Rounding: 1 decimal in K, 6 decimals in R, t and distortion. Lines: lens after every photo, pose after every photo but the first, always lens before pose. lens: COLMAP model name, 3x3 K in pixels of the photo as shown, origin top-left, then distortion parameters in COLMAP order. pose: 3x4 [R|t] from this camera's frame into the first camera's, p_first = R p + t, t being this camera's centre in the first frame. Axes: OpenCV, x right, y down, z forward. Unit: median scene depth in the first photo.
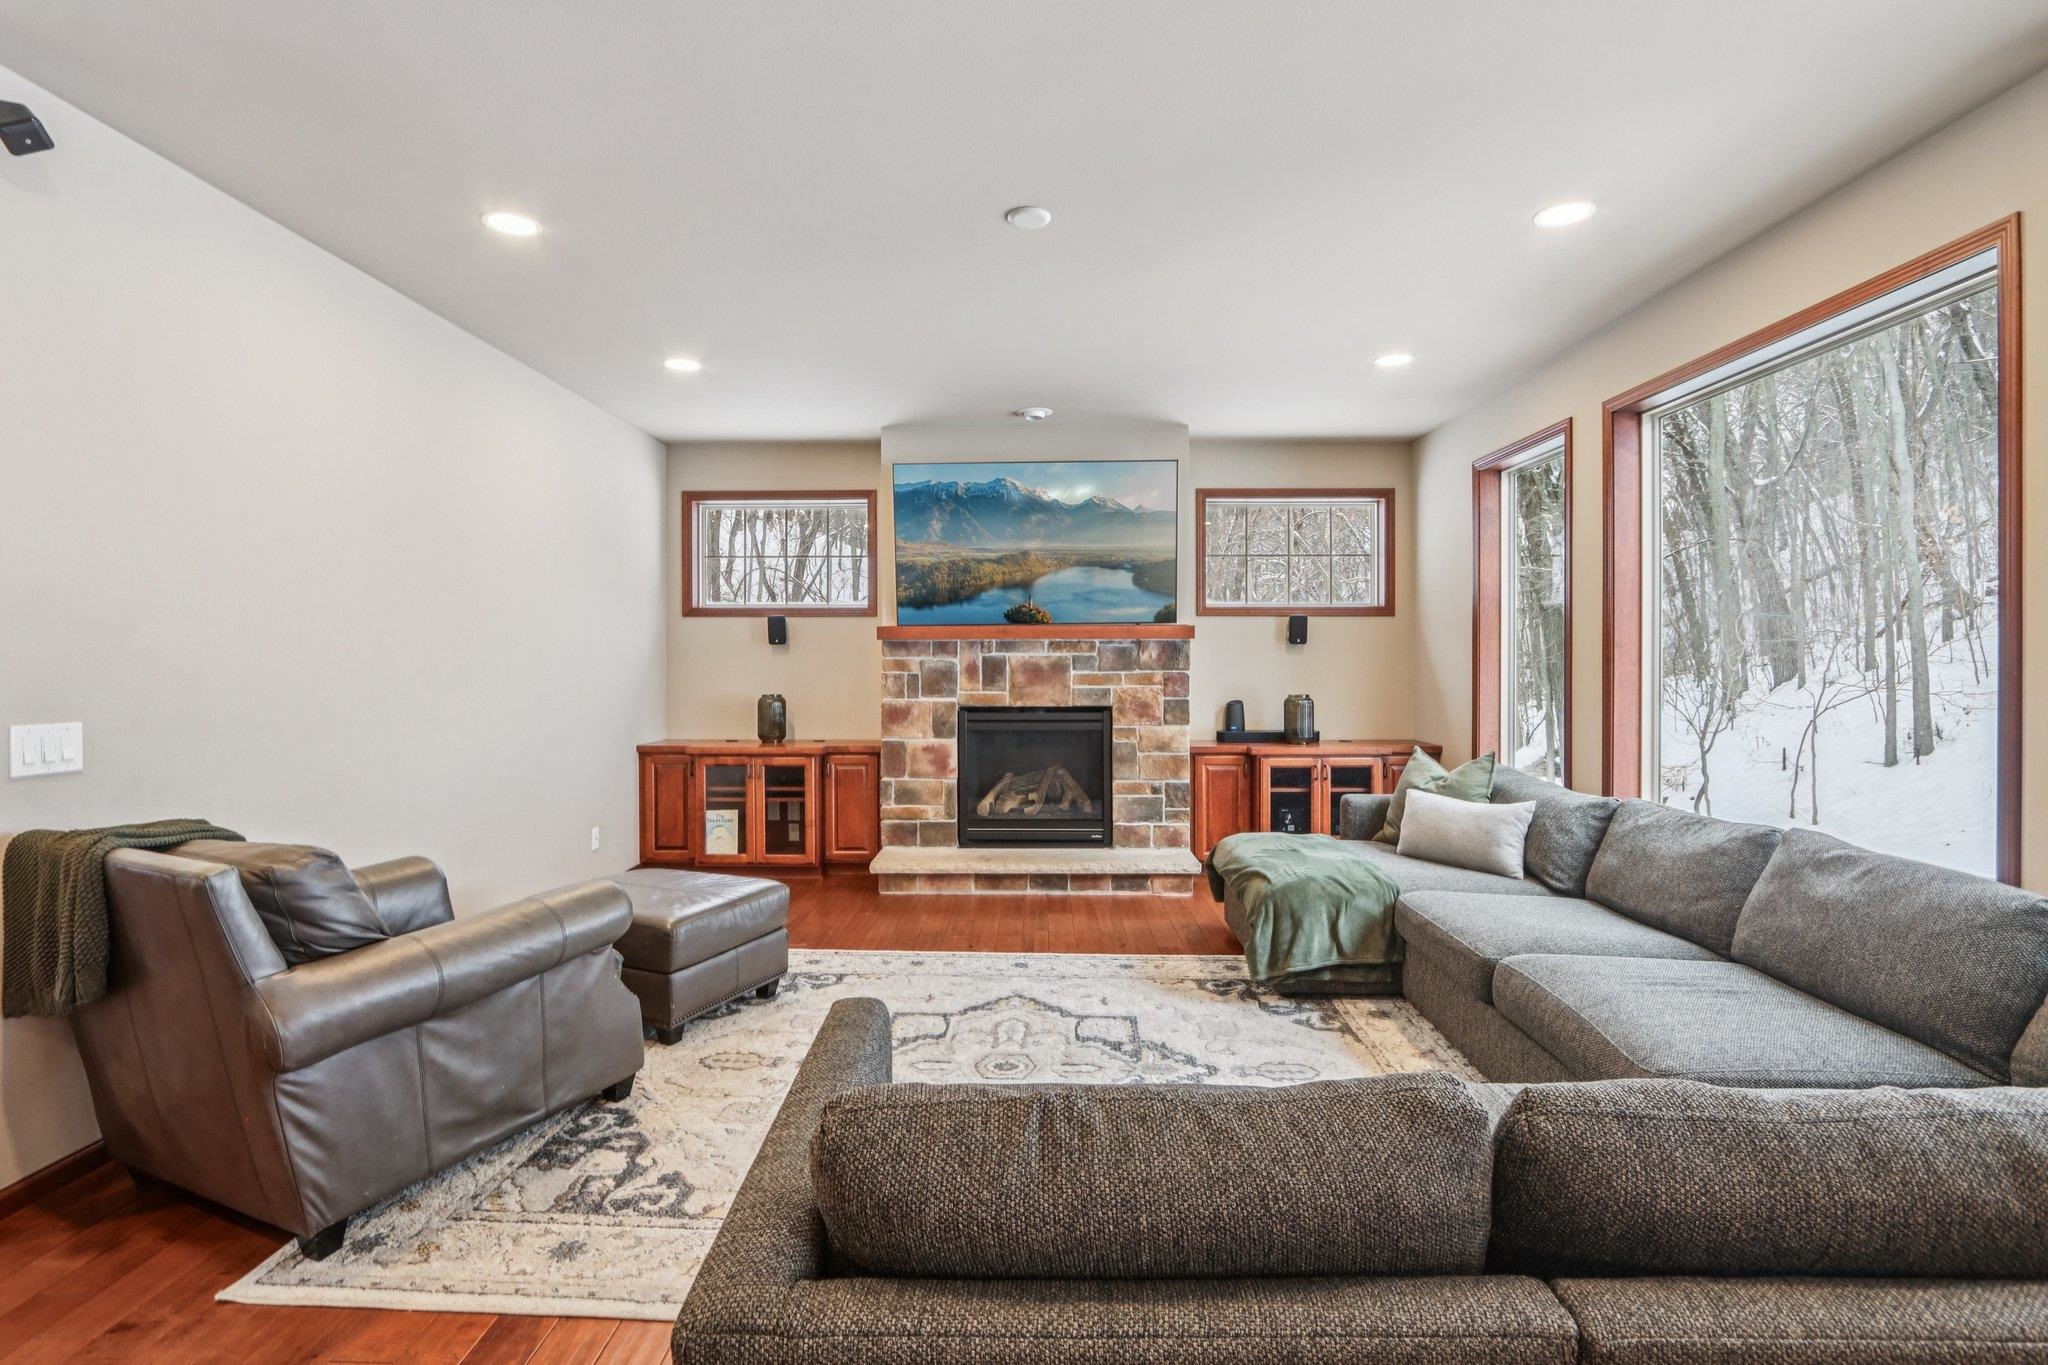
lens RADIAL K [[949.6, 0, 1021.0], [0, 949.6, 672.7], [0, 0, 1]] dist [-0.014045, 0.000969]
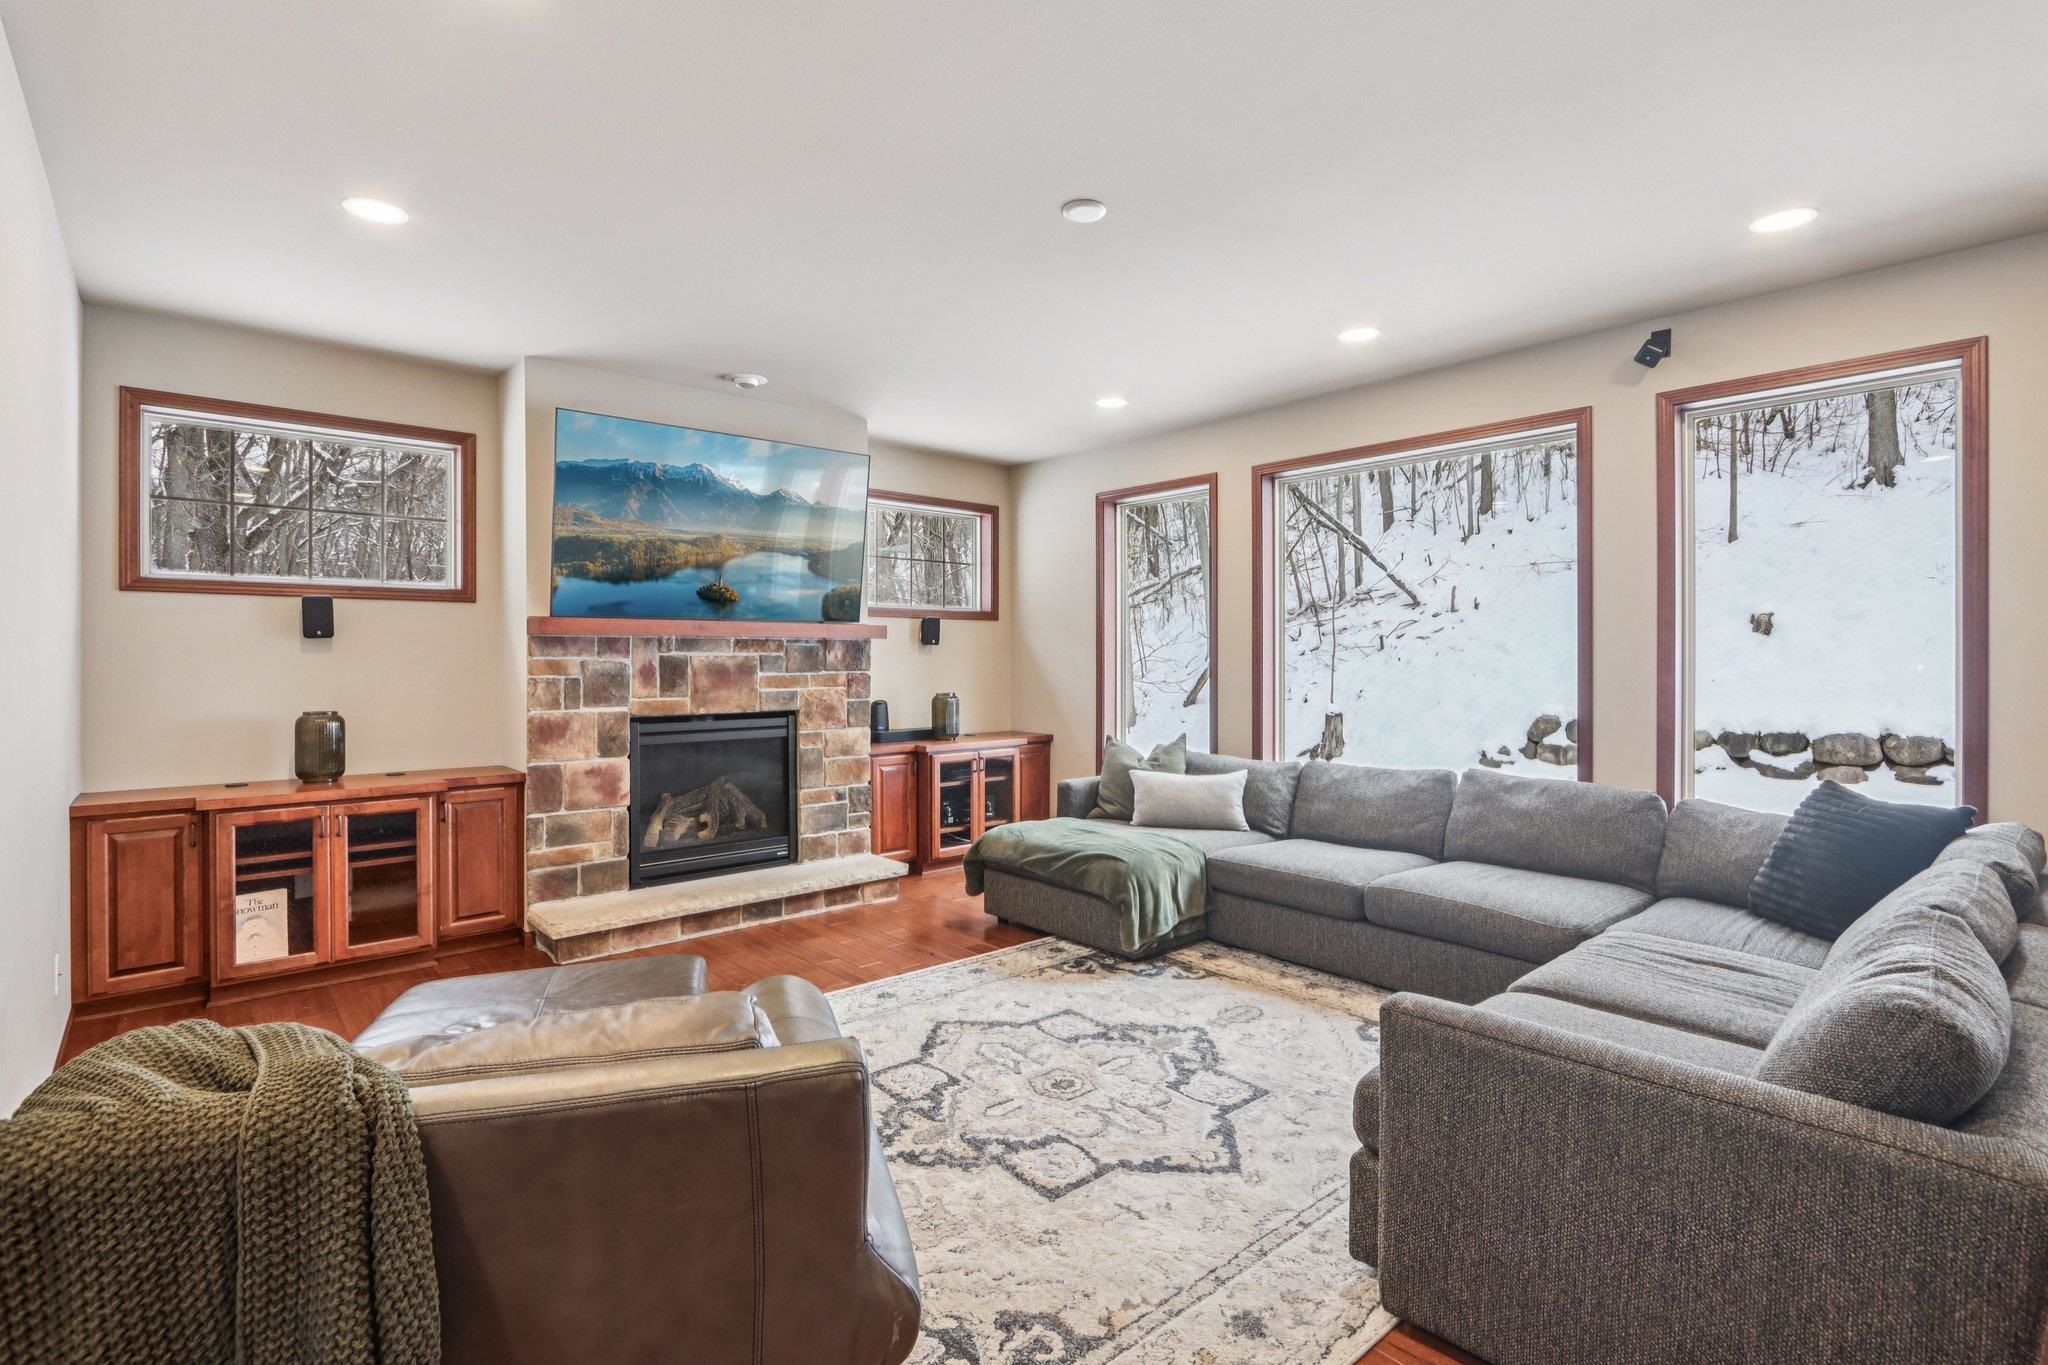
lens RADIAL K [[952.2, 0, 1018.6], [0, 952.2, 658.8], [0, 0, 1]] dist [-0.012614, 0.000405]
pose [[0.732358, 0.000691, 0.680919, -0.379669], [0.009016, 0.999902, -0.010712, -0.002884], [-0.680860, 0.013984, 0.732280, 0.172429]]
